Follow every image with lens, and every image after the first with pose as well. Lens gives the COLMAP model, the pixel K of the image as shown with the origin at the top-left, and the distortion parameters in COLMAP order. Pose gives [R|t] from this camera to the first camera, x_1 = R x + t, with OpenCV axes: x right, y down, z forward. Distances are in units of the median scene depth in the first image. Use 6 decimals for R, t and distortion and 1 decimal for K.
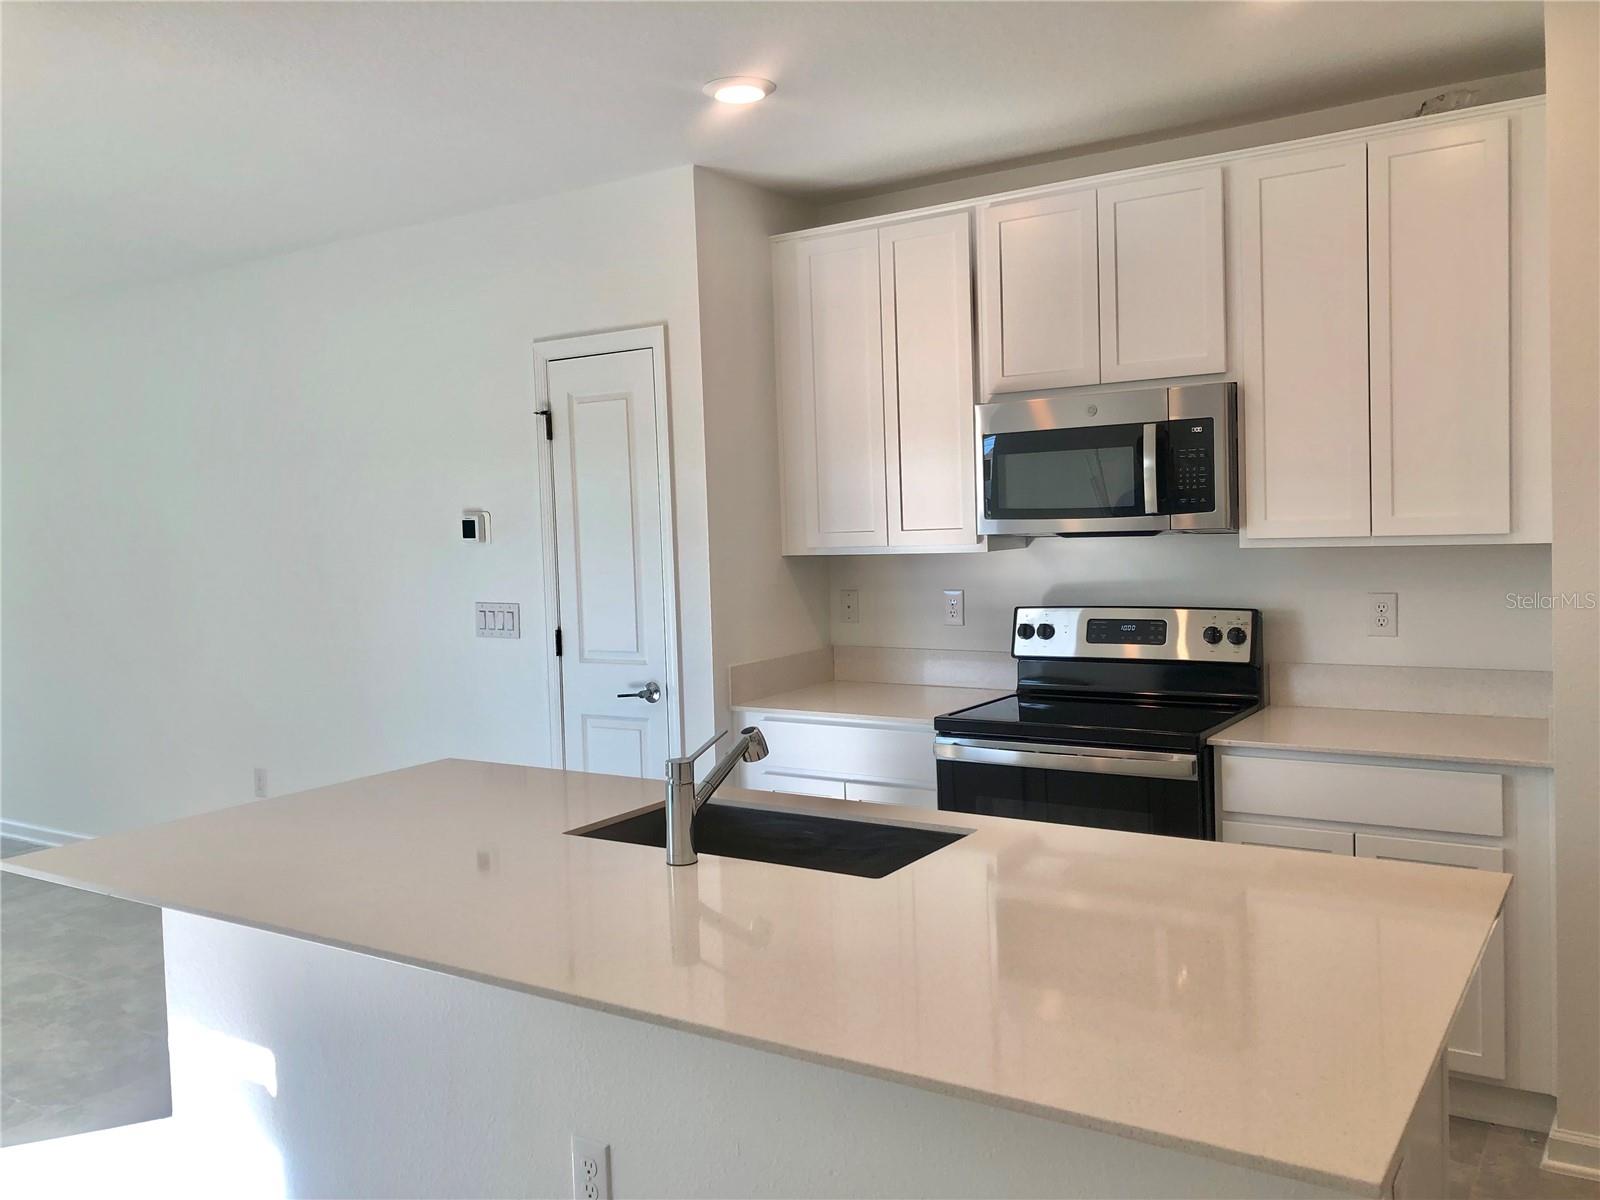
lens RADIAL K [[1322.9, 0, 810.0], [0, 1322.9, 590.6], [0, 0, 1]] dist [0.061844, -0.061289]
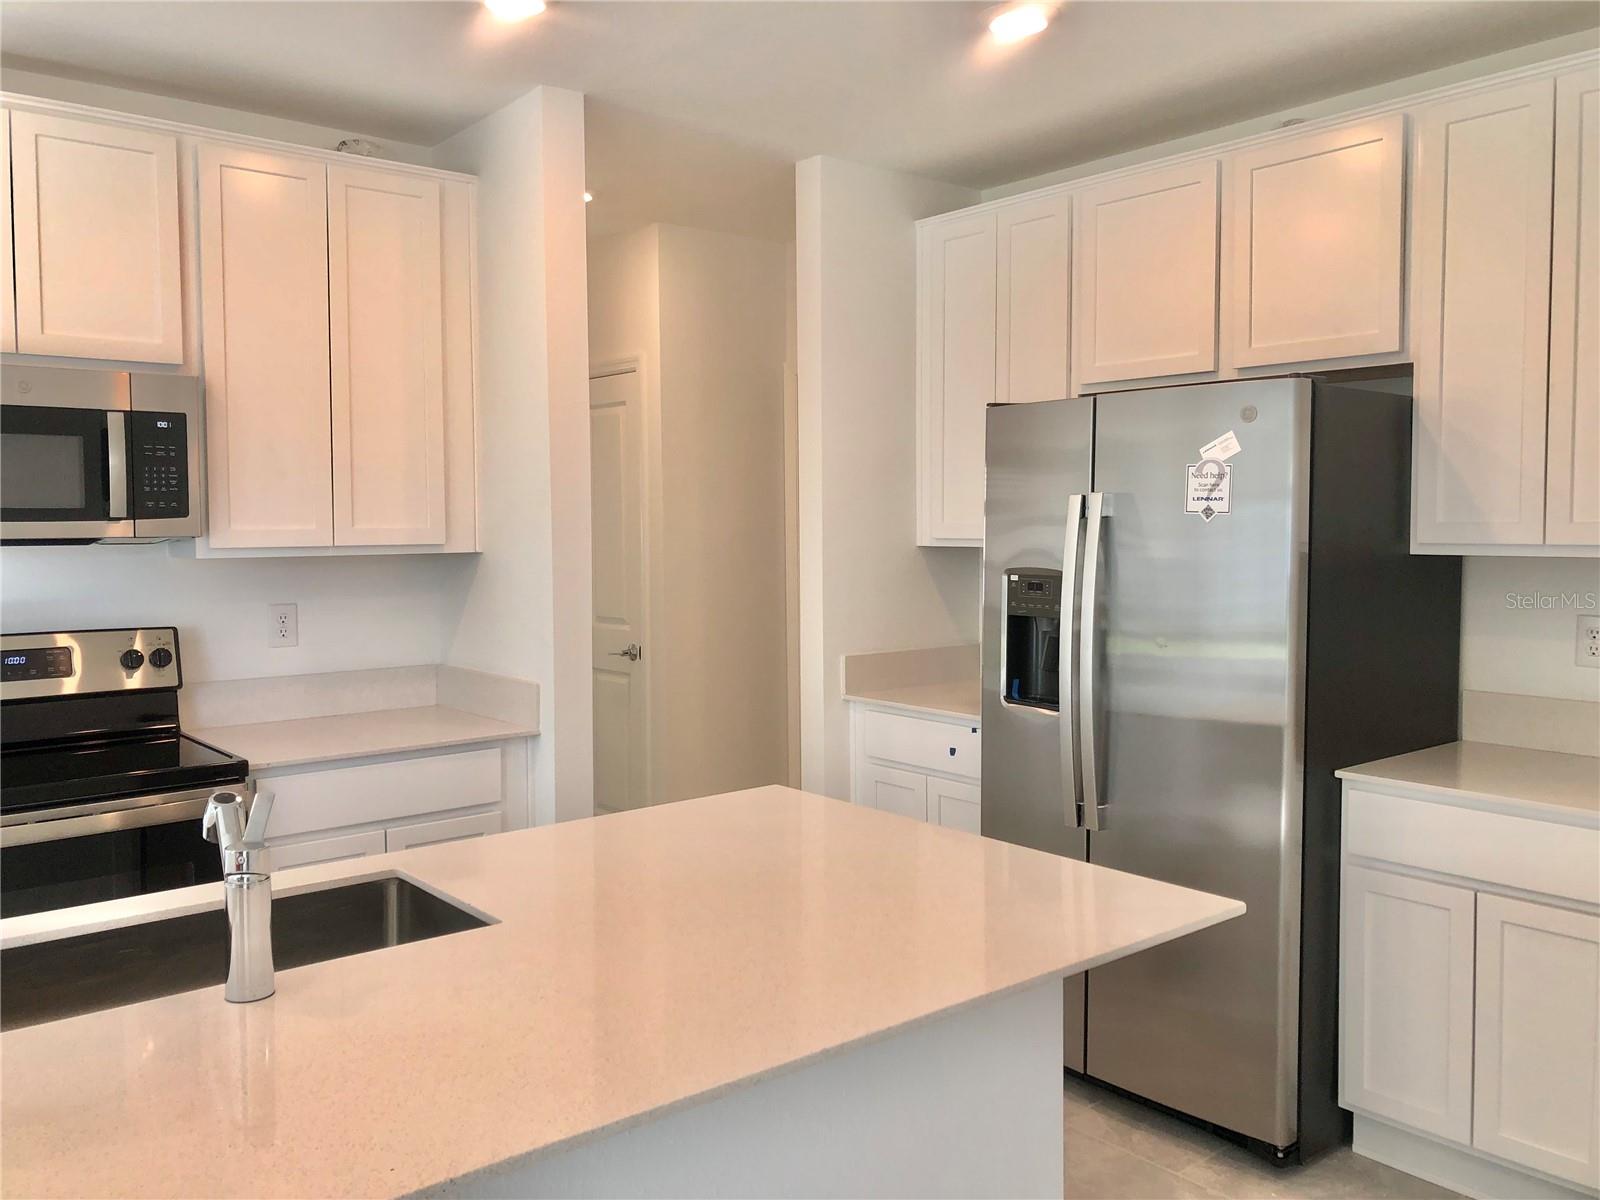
lens RADIAL K [[1322.9, 0, 798.6], [0, 1322.9, 578.4], [0, 0, 1]] dist [0.061844, -0.061289]
pose [[0.293826, -0.012953, 0.955771, -0.405165], [0.050666, 0.998714, -0.002041, 0.003978], [-0.954515, 0.049025, 0.294104, 0.316415]]
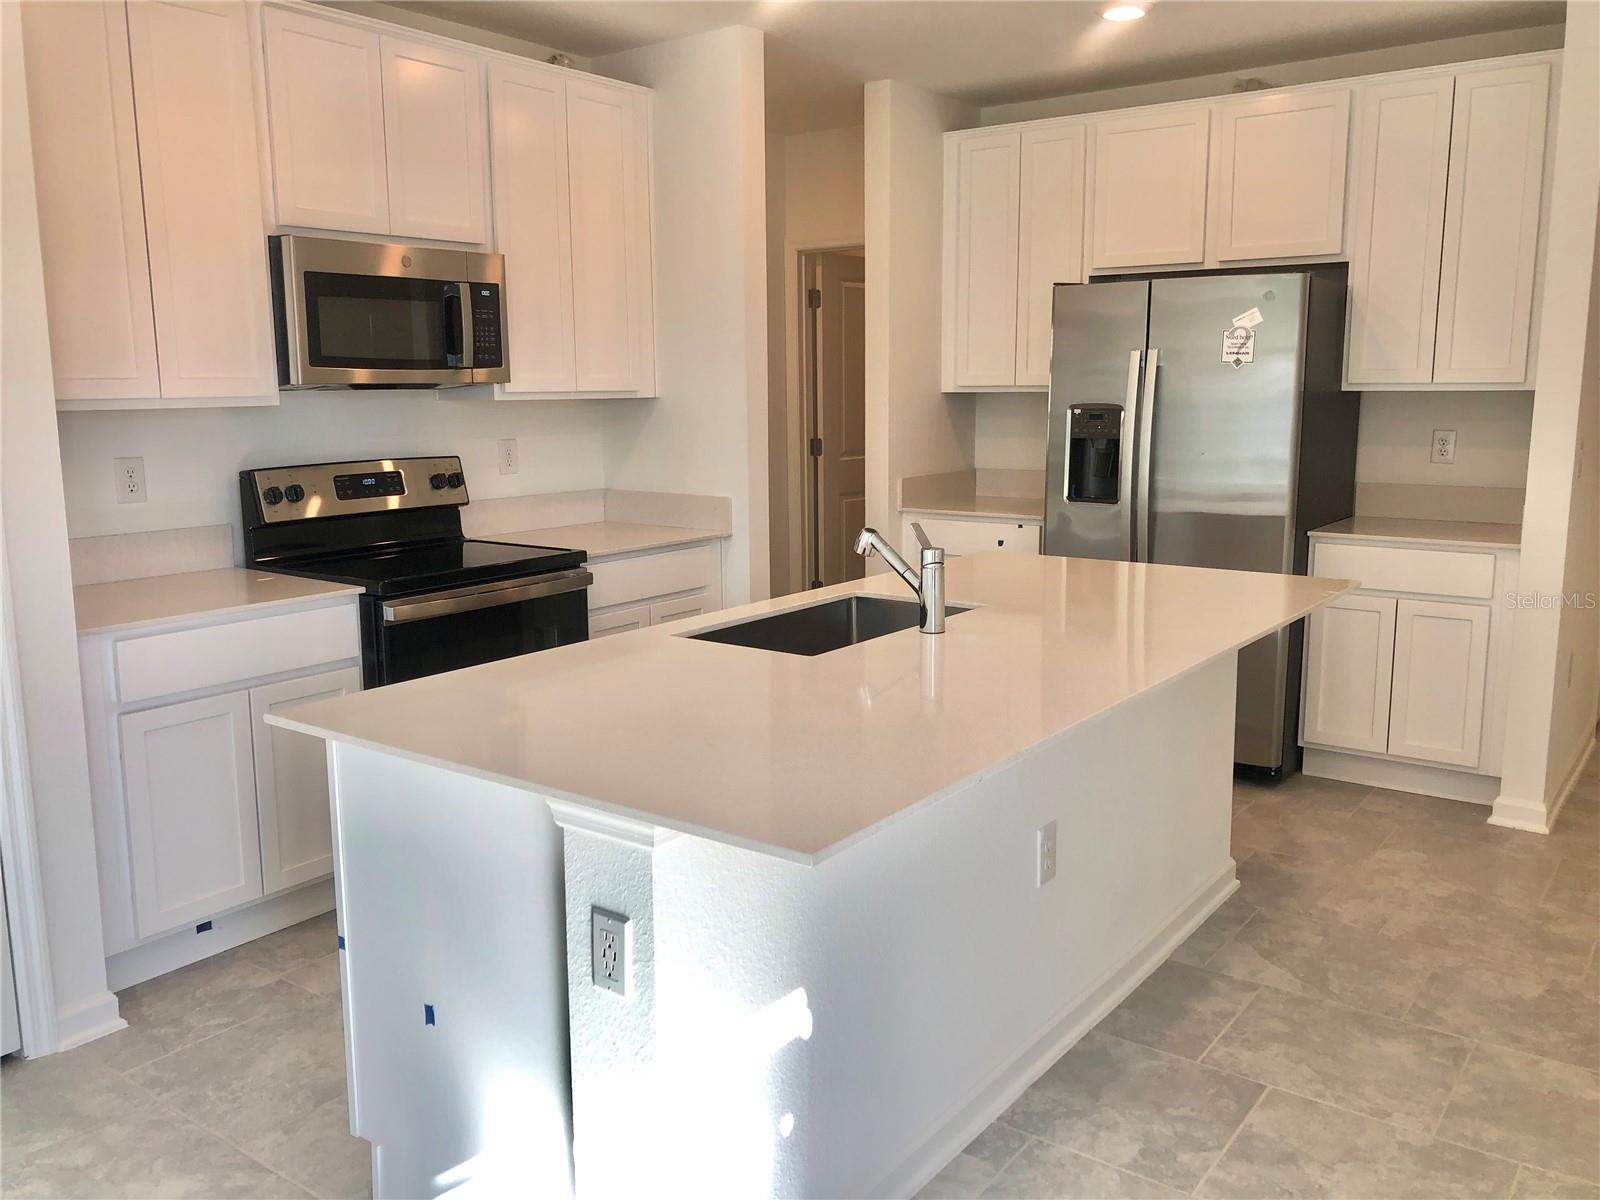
lens RADIAL K [[1322.9, 0, 804.8], [0, 1322.9, 587.6], [0, 0, 1]] dist [0.061844, -0.061289]
pose [[0.047803, -0.122816, 0.991277, -0.782576], [0.063209, 0.990795, 0.119708, 0.007613], [-0.996855, 0.056935, 0.055126, 0.633414]]
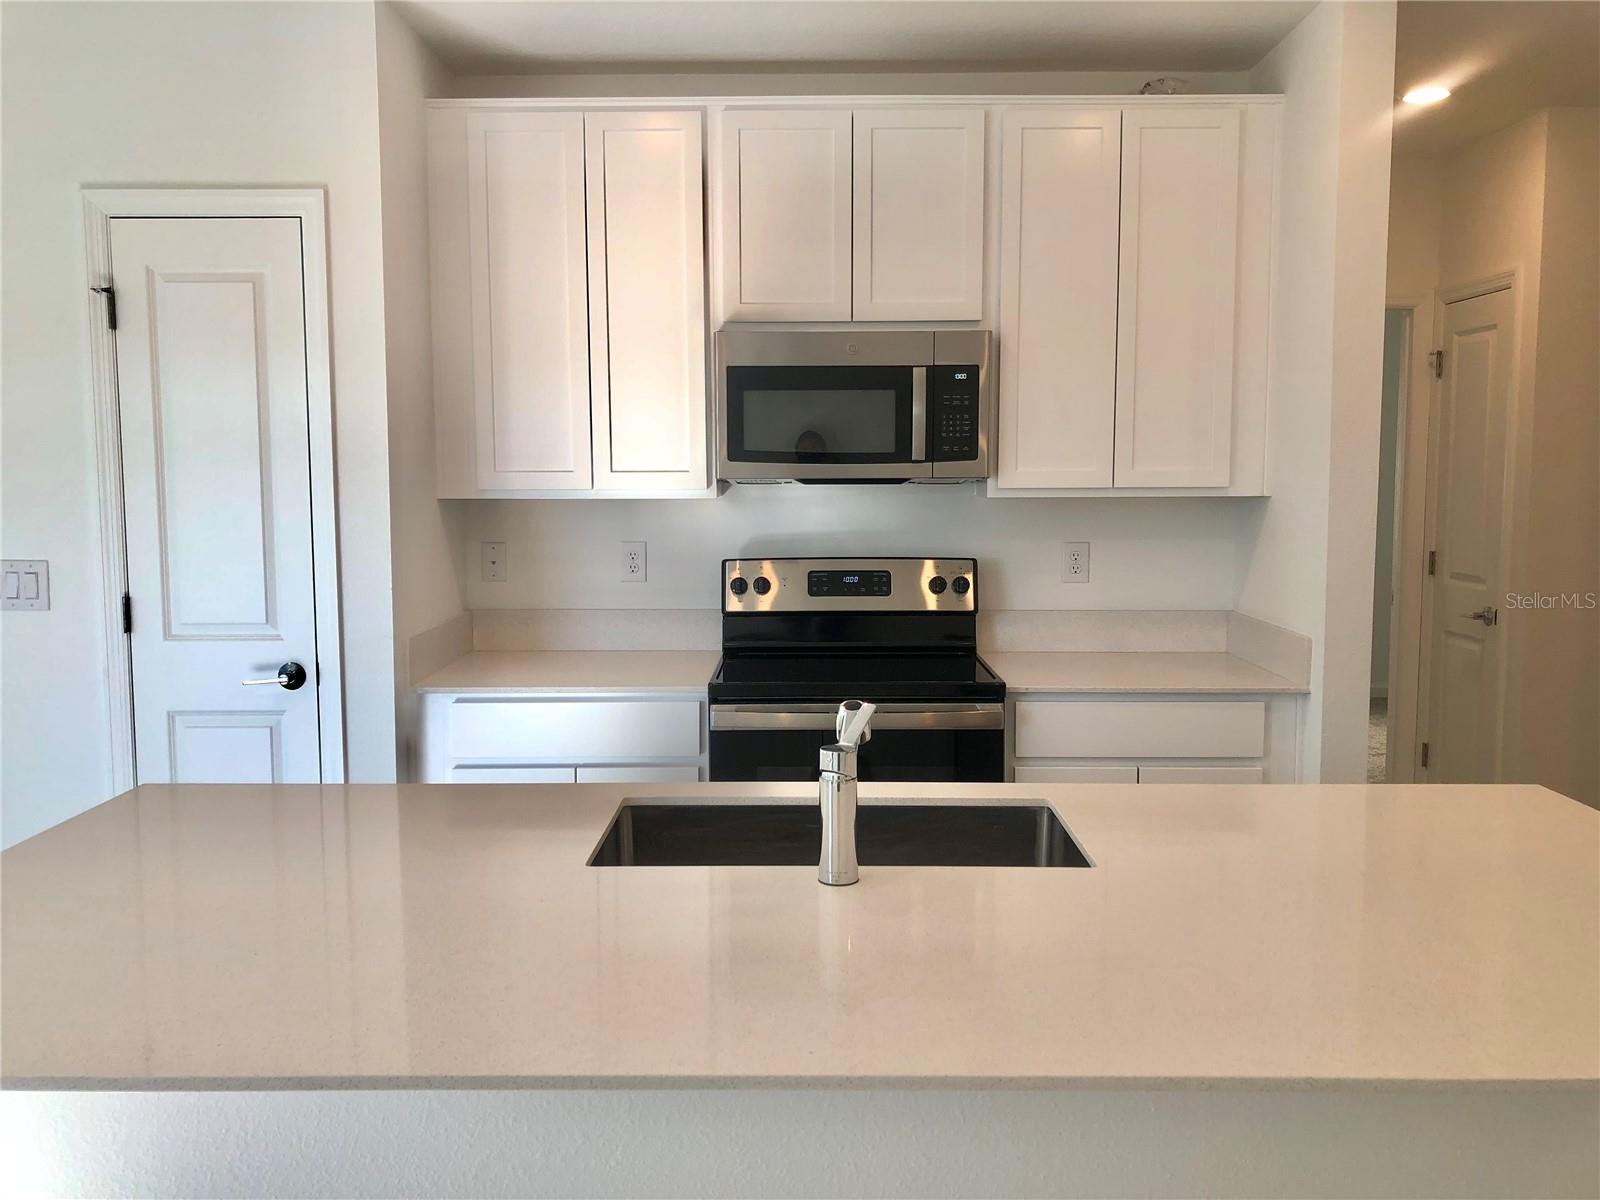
lens RADIAL K [[1322.9, 0, 812.5], [0, 1322.9, 593.7], [0, 0, 1]] dist [0.061844, -0.061289]
pose [[0.836082, -0.021914, 0.548167, -0.319164], [0.004269, 0.999432, 0.033443, 0.006252], [-0.548588, -0.025621, 0.835700, 0.217408]]
